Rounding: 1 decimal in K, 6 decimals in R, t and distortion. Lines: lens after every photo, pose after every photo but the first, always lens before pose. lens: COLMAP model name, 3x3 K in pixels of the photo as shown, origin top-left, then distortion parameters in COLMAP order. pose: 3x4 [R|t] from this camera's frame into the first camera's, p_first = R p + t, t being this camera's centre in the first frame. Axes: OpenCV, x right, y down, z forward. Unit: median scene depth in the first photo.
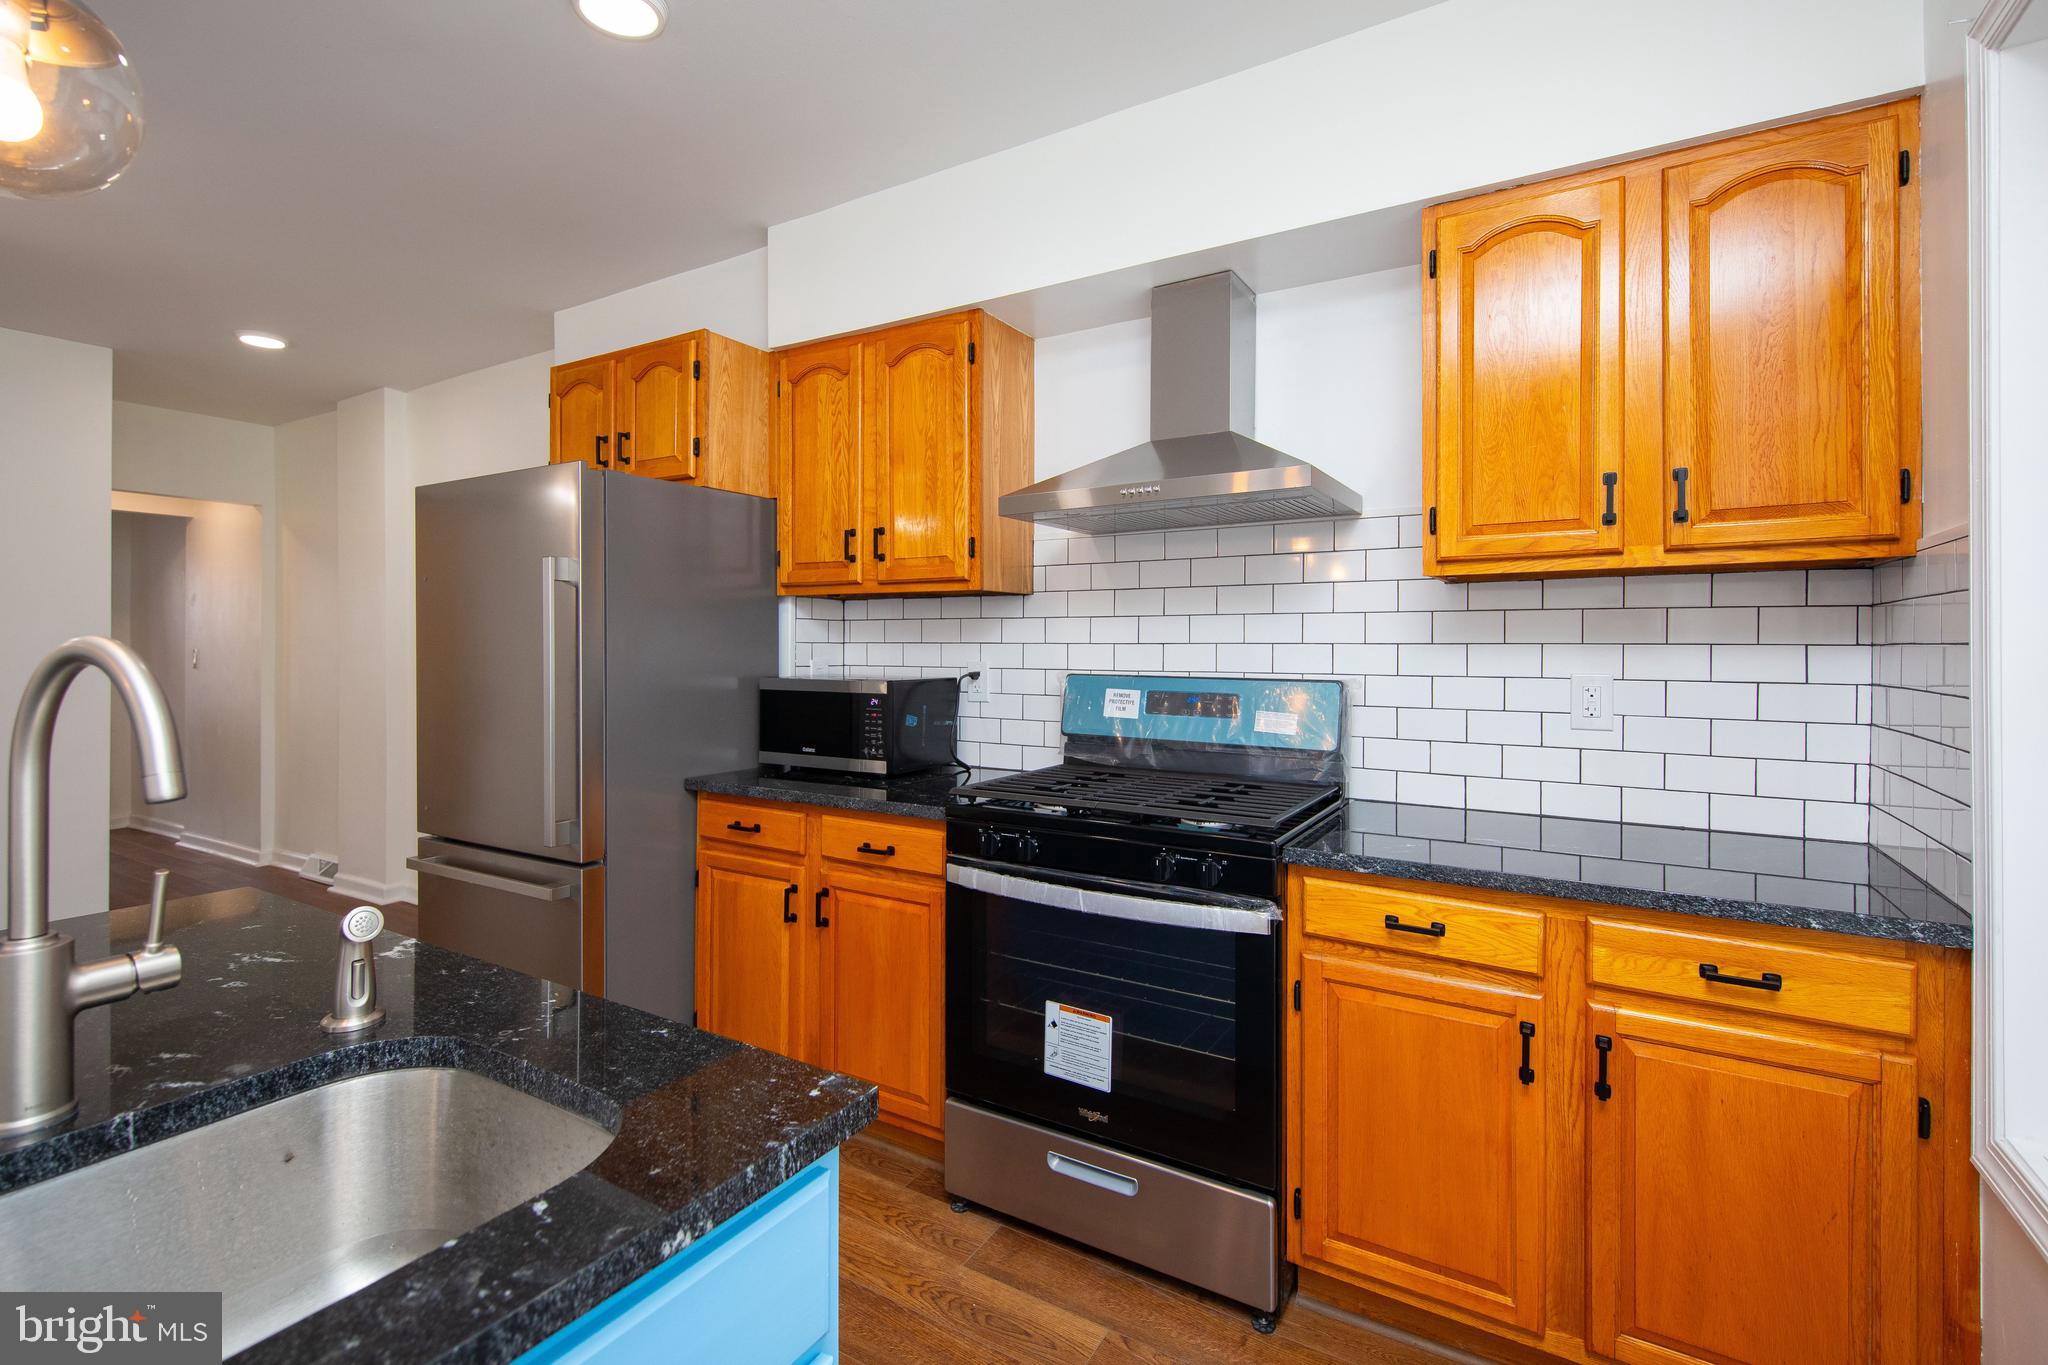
lens RADIAL K [[932.3, 0, 1012.0], [0, 932.3, 648.6], [0, 0, 1]] dist [0.019331, -0.008210]
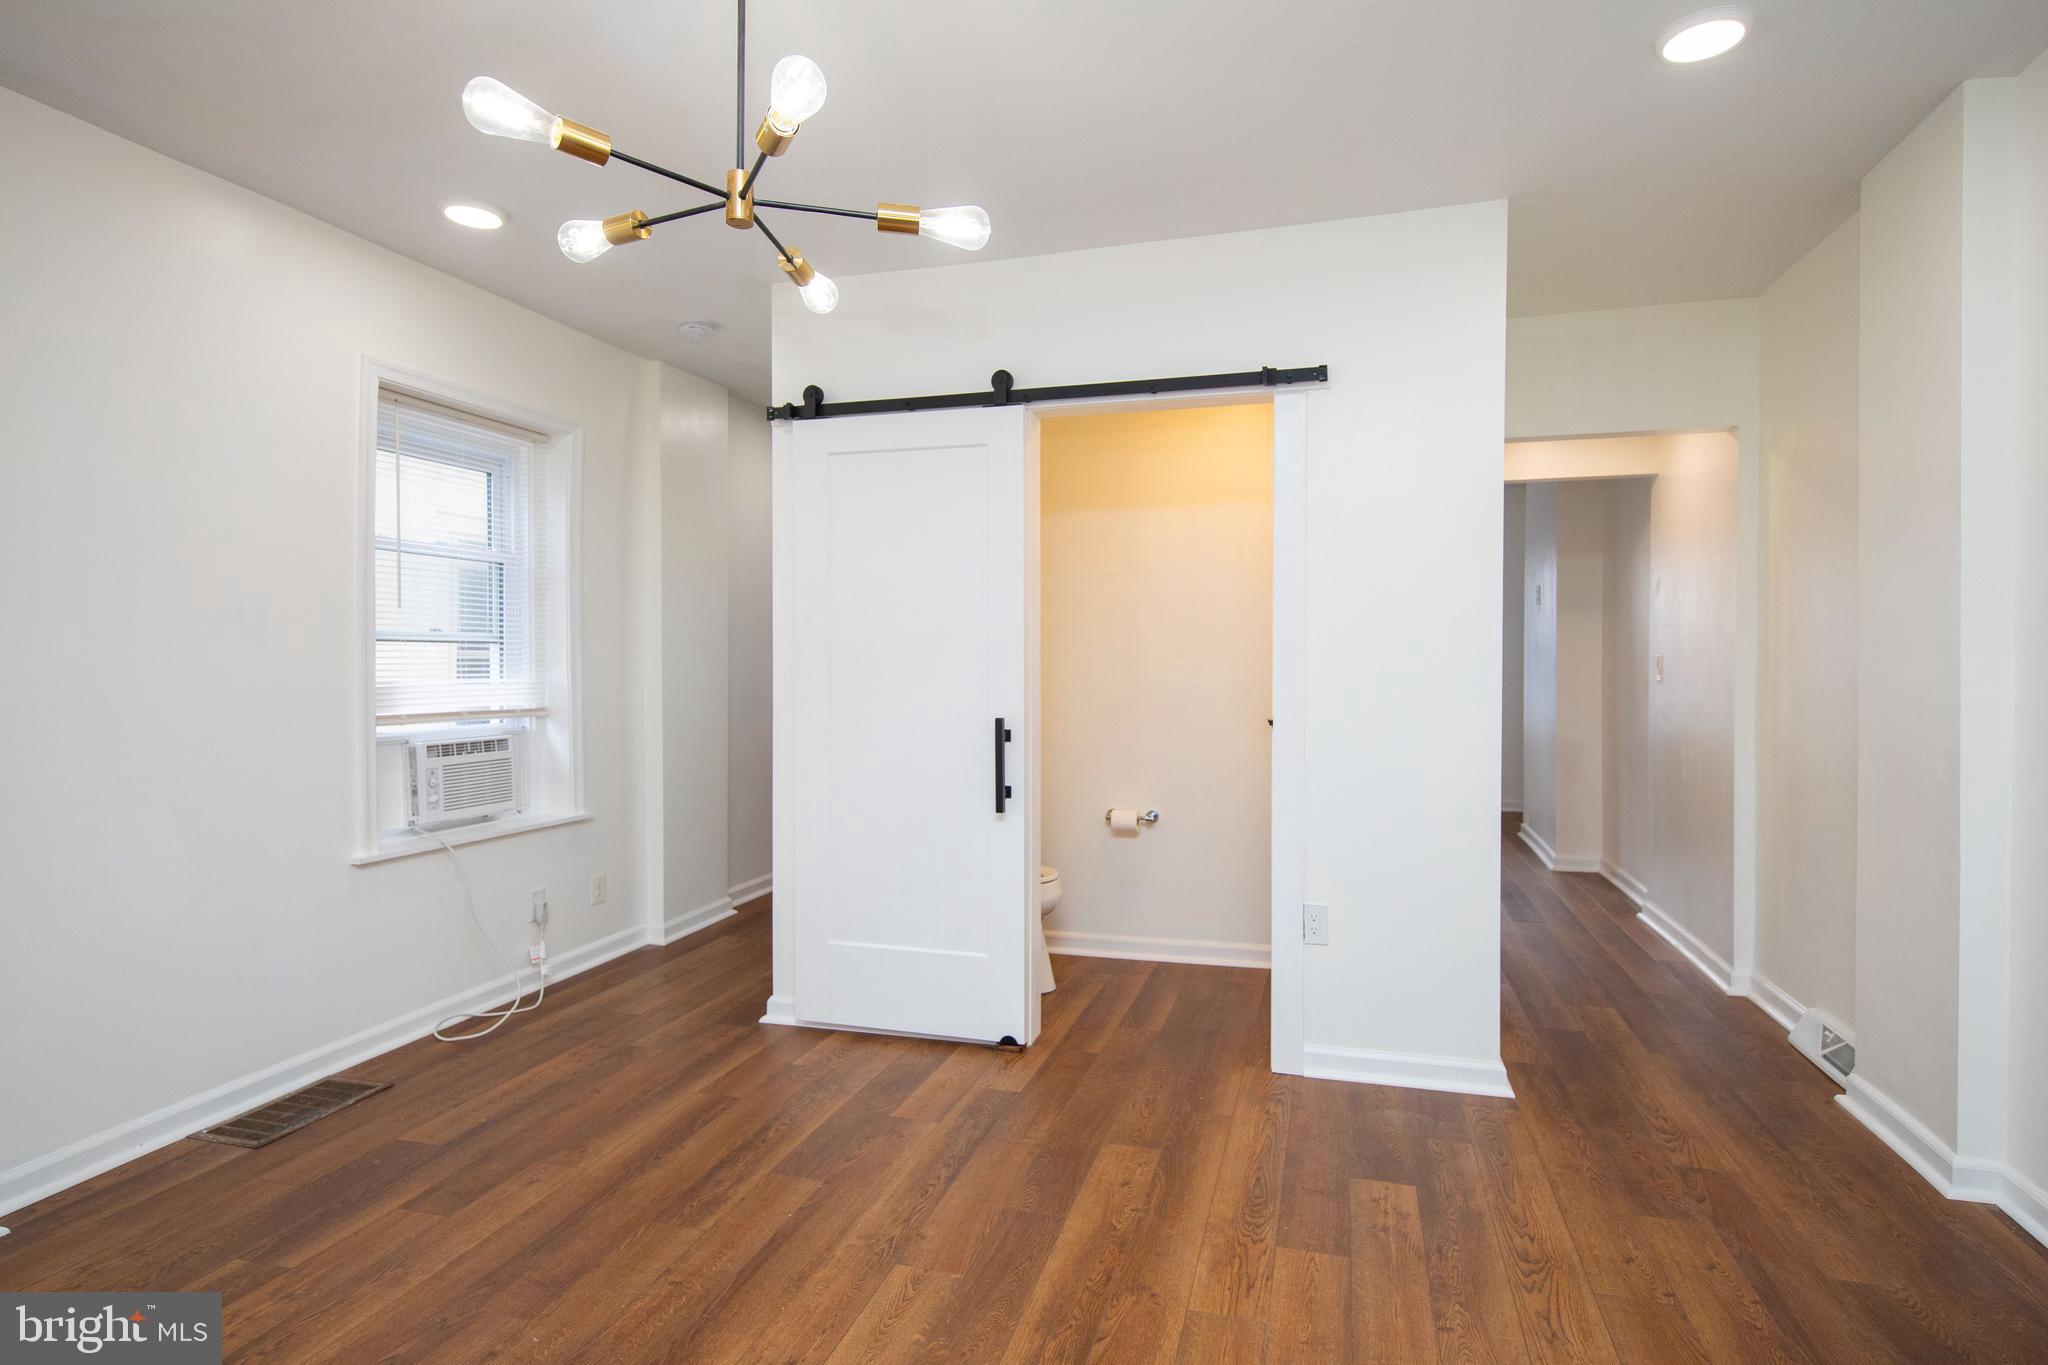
lens RADIAL K [[1015.8, 0, 1033.5], [0, 1015.8, 676.0], [0, 0, 1]] dist [0.021220, -0.008434]
pose [[0.260266, 0.017864, -0.965372, -0.713459], [-0.001951, 0.999837, 0.017975, 0.012465], [0.965535, -0.002795, 0.260258, 1.017796]]
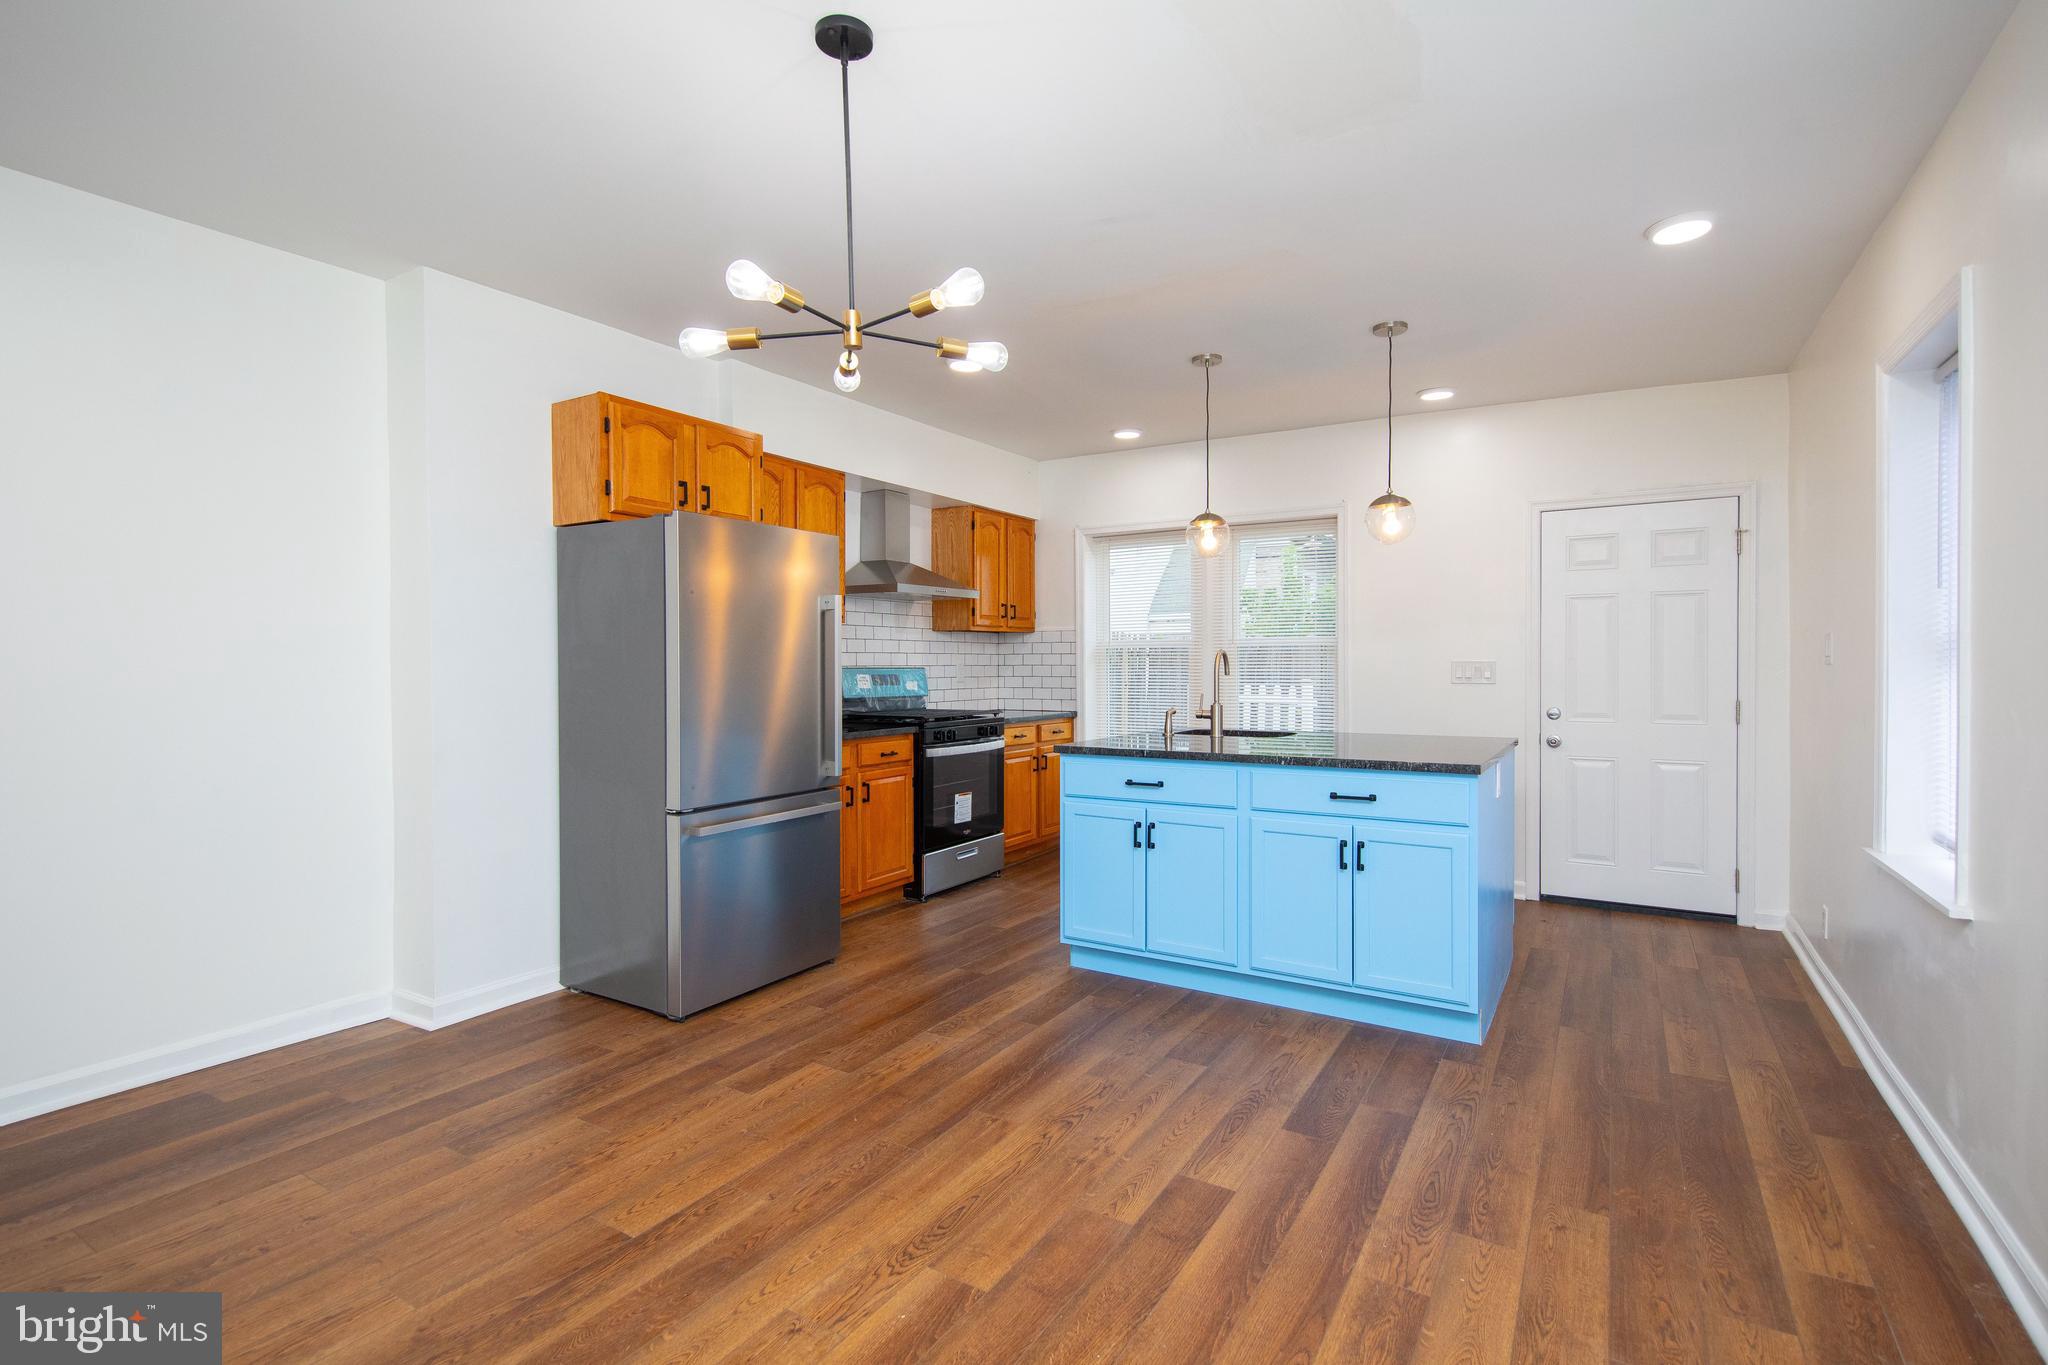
lens RADIAL K [[967.8, 0, 1025.4], [0, 967.8, 667.3], [0, 0, 1]] dist [0.019392, -0.007783]
pose [[0.002127, -0.006389, 0.999977, -2.599535], [0.005852, 0.999963, 0.006376, 0.021122], [-0.999981, 0.005838, 0.002164, 0.819428]]
